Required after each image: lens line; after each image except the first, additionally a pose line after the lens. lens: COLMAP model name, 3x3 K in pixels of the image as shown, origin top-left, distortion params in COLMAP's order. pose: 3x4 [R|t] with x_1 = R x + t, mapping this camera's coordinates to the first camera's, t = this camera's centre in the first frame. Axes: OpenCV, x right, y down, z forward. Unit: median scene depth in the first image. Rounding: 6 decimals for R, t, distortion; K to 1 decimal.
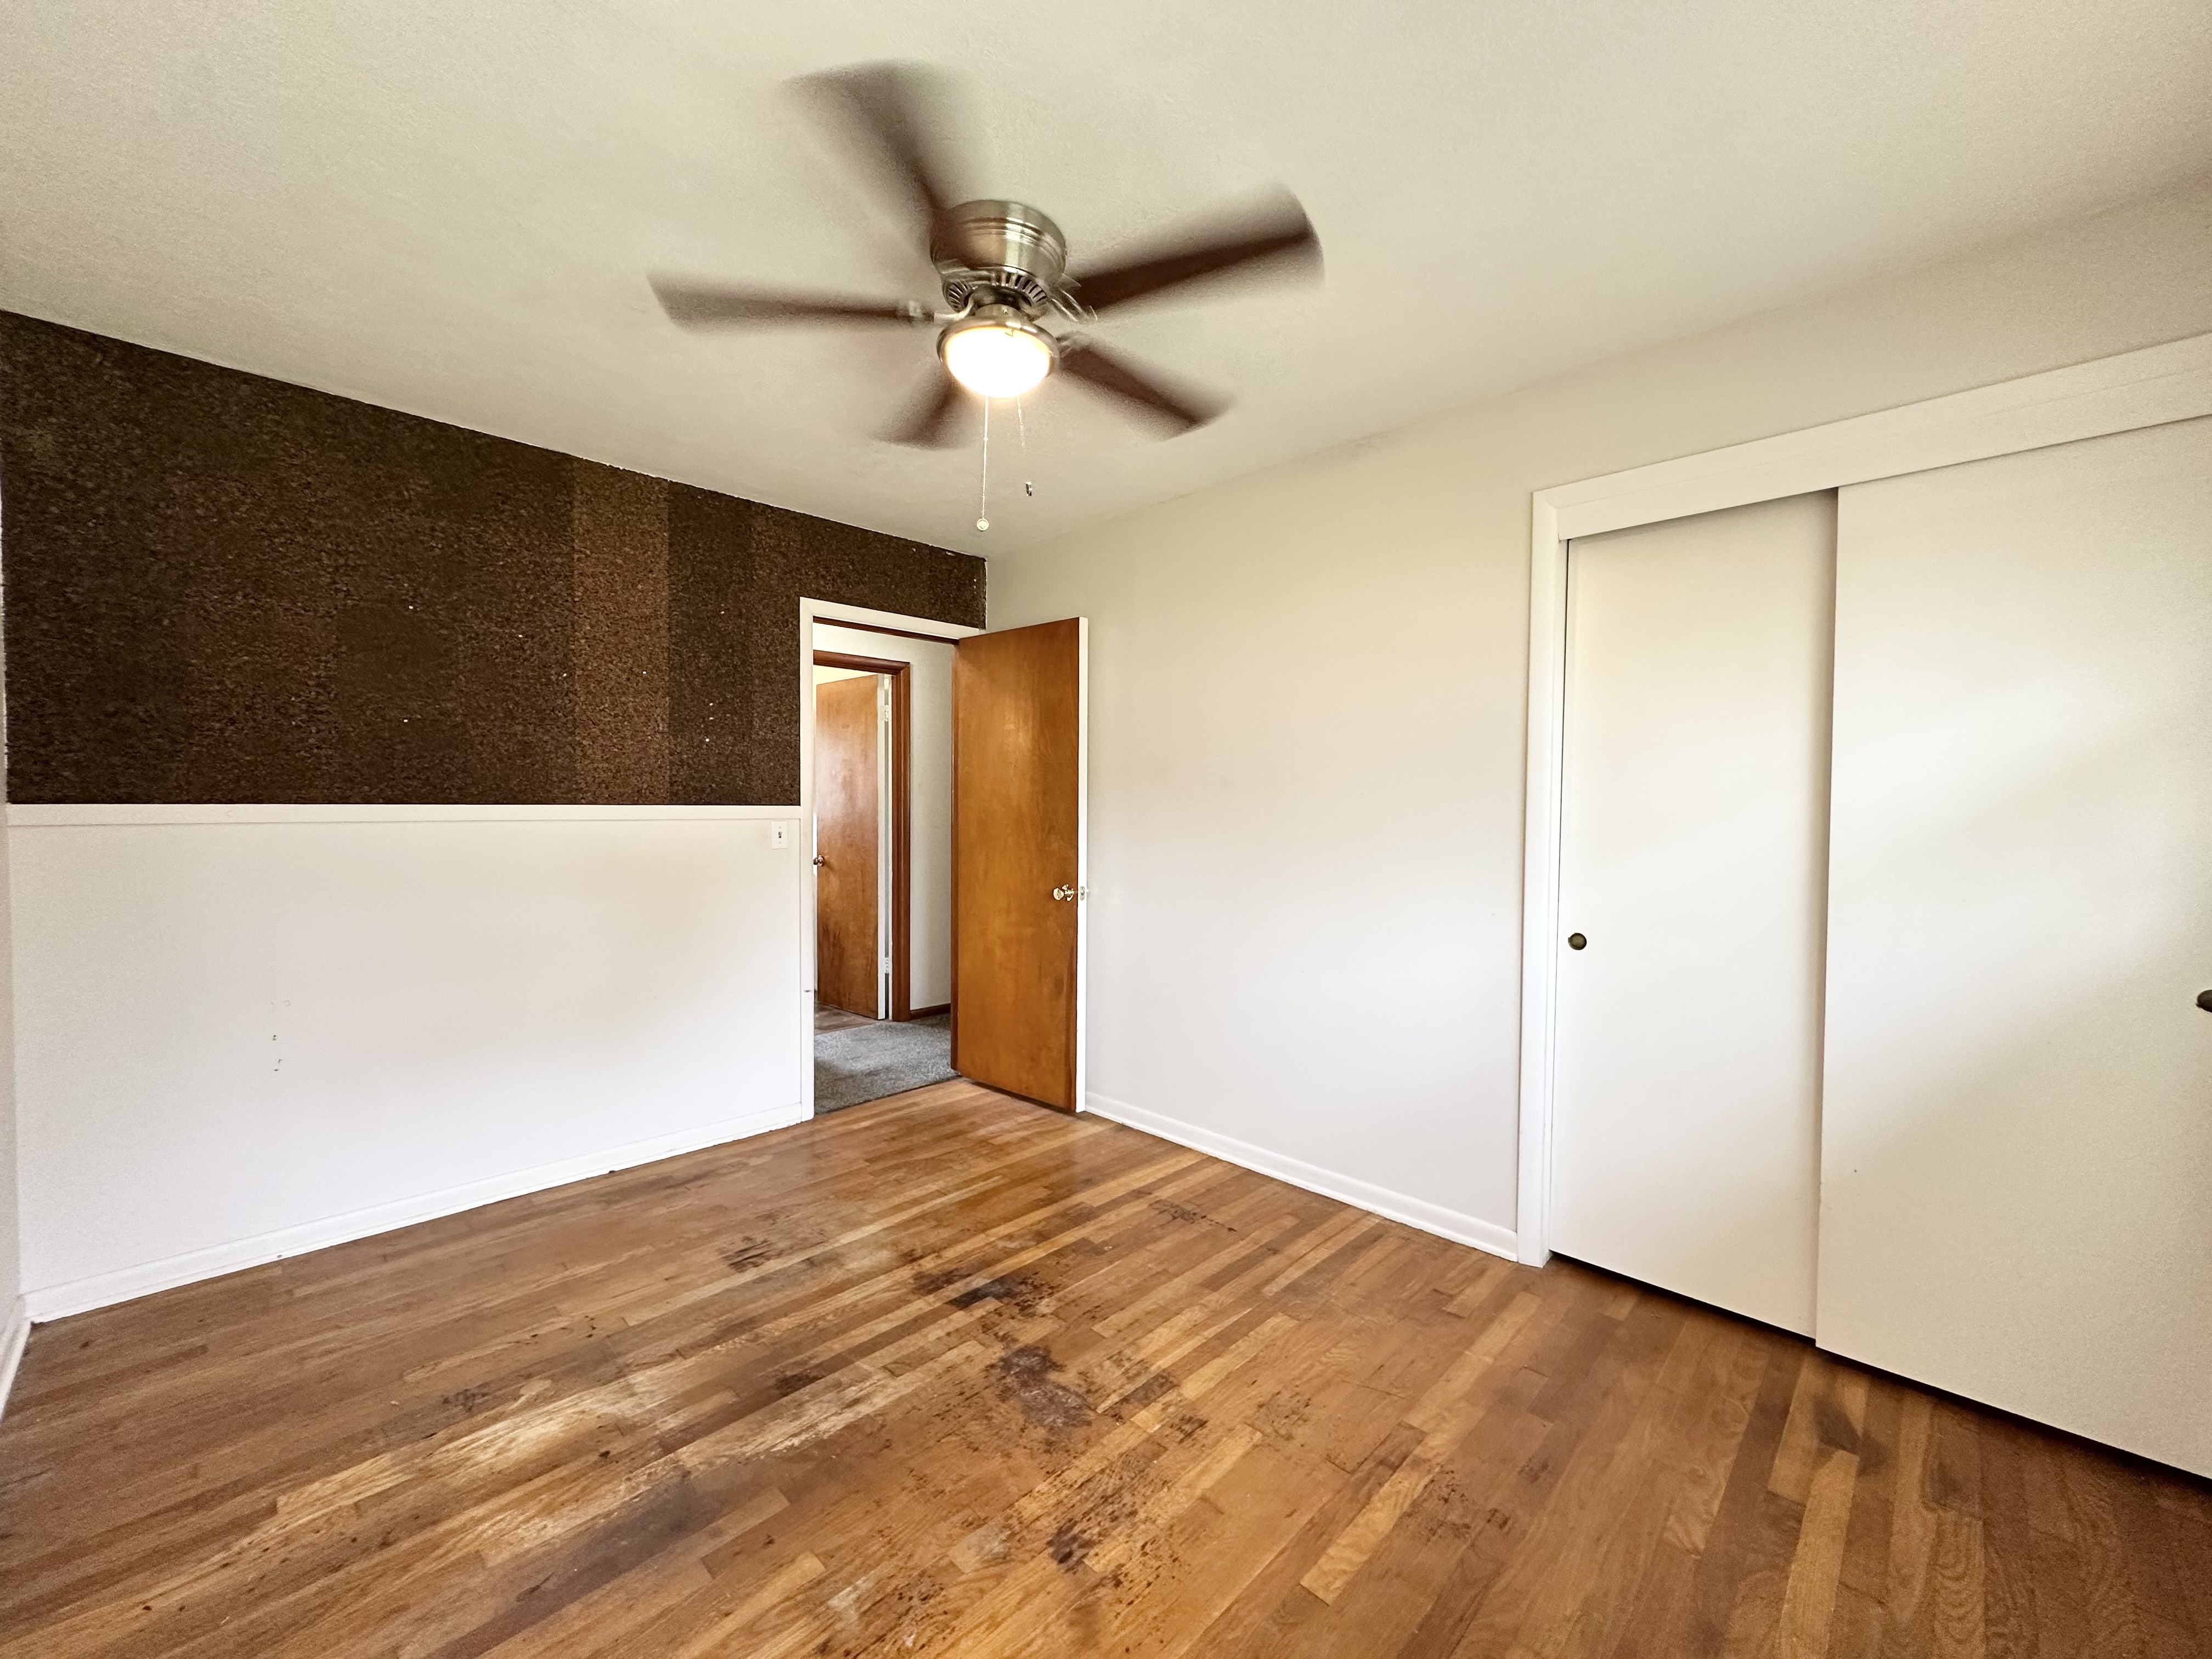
lens RADIAL K [[885.4, 0, 1106.0], [0, 885.4, 829.5], [0, 0, 1]] dist [-0.007754, 0.003787]
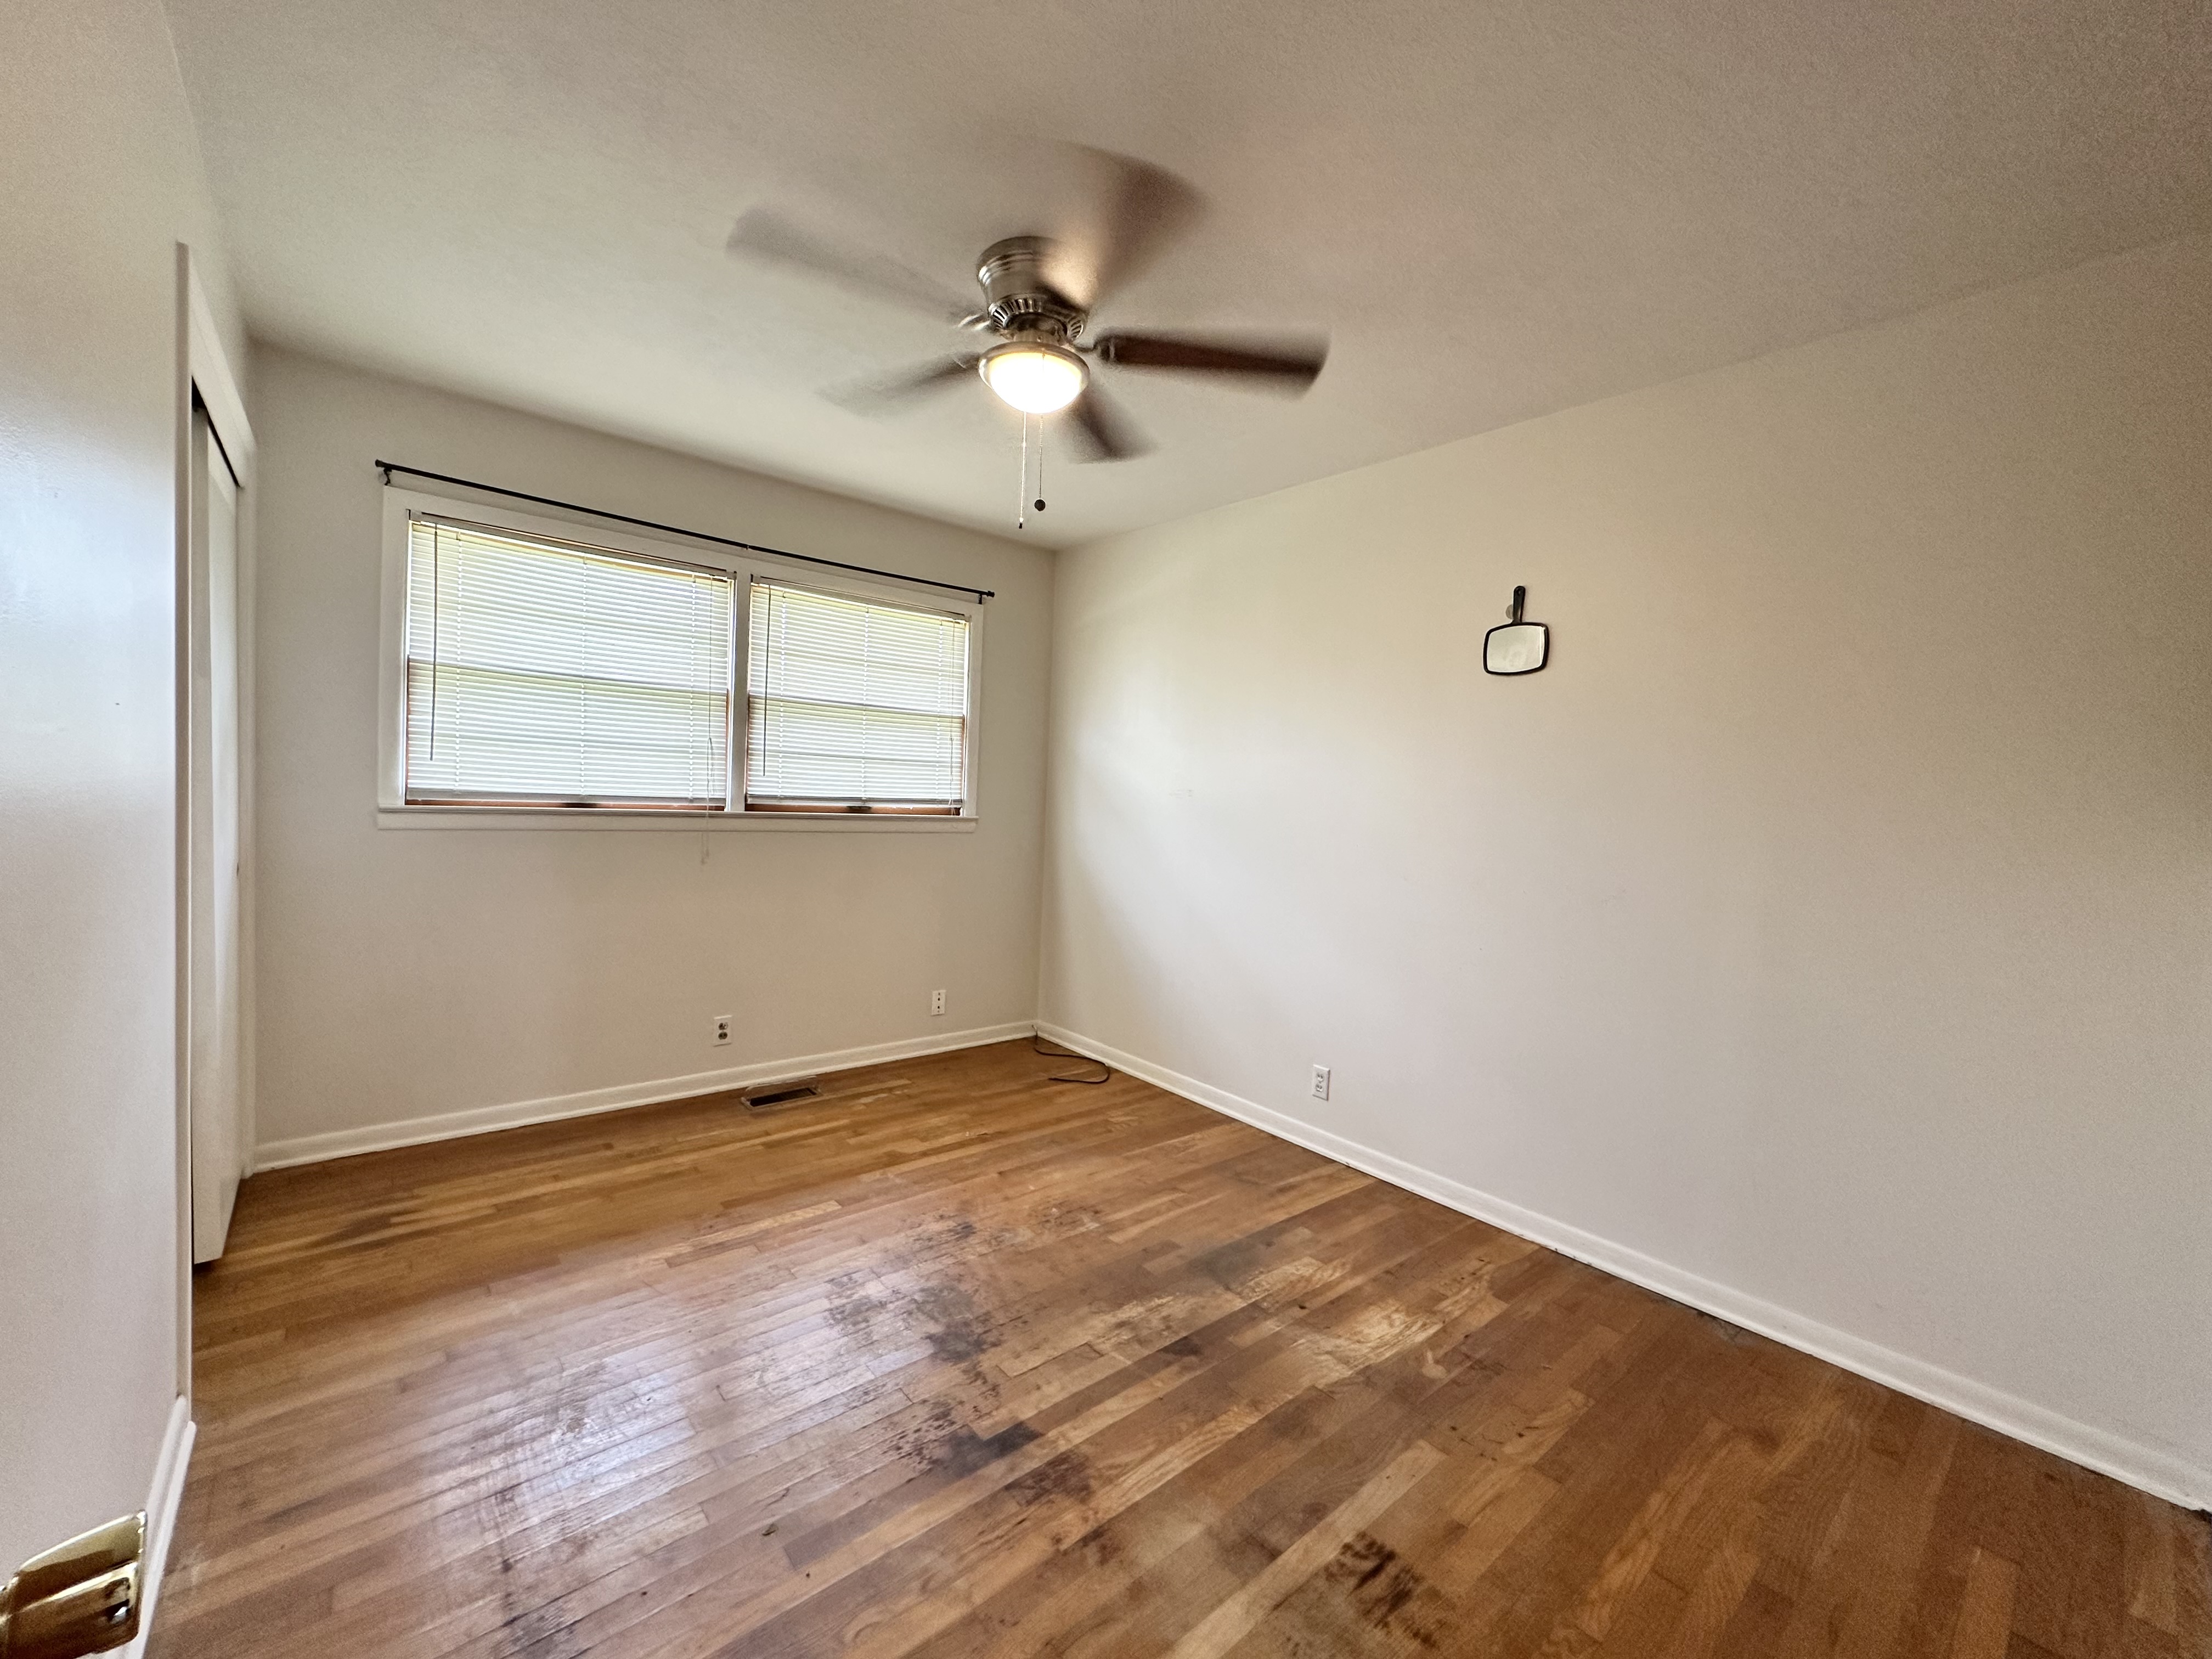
lens RADIAL K [[885.4, 0, 1106.0], [0, 885.4, 829.5], [0, 0, 1]] dist [-0.007754, 0.003787]
pose [[-0.994776, -0.056915, 0.084746, -0.310161], [-0.050991, 0.996207, 0.070502, -0.049197], [-0.088437, 0.065813, -0.993905, 1.968324]]
